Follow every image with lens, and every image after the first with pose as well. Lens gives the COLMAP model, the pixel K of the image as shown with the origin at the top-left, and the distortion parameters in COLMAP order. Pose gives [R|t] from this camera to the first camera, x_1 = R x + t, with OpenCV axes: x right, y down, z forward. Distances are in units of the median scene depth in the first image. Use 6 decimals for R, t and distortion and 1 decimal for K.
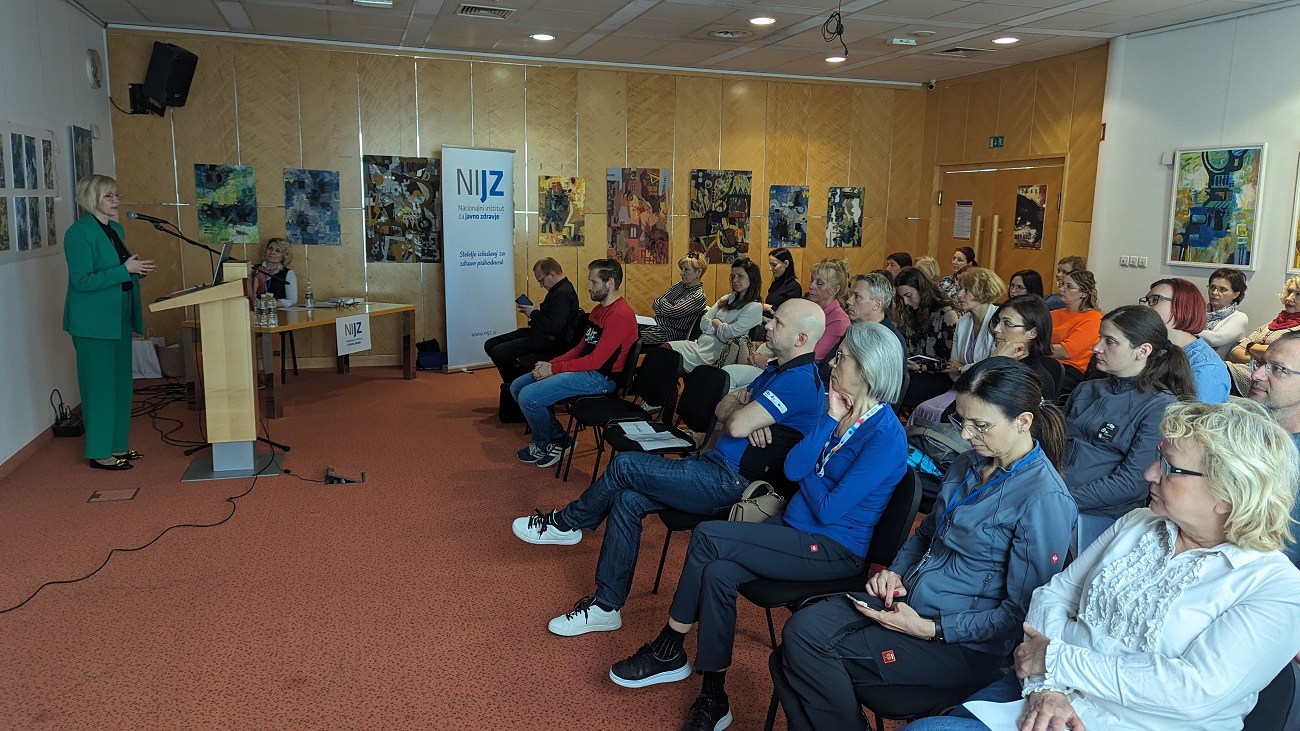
lens RADIAL K [[933.0, 0, 650.0], [0, 933.0, 365.5], [0, 0, 1]] dist [0.069612, -0.069992]
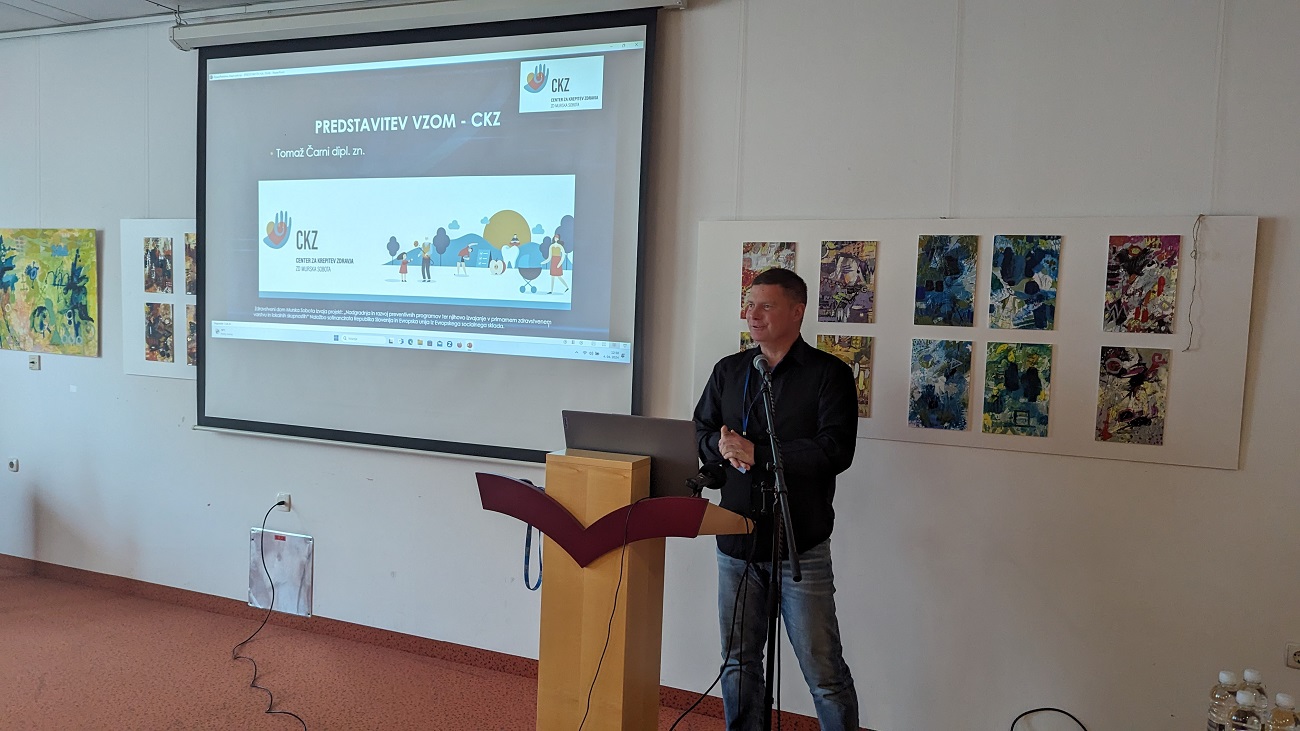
lens RADIAL K [[924.5, 0, 669.5], [0, 924.5, 378.7], [0, 0, 1]] dist [0.070754, -0.076394]
pose [[-0.648335, 0.007347, -0.761319, -0.069753], [-0.178394, 0.970650, 0.161287, -0.140497], [0.740160, 0.240383, -0.627996, 0.803572]]
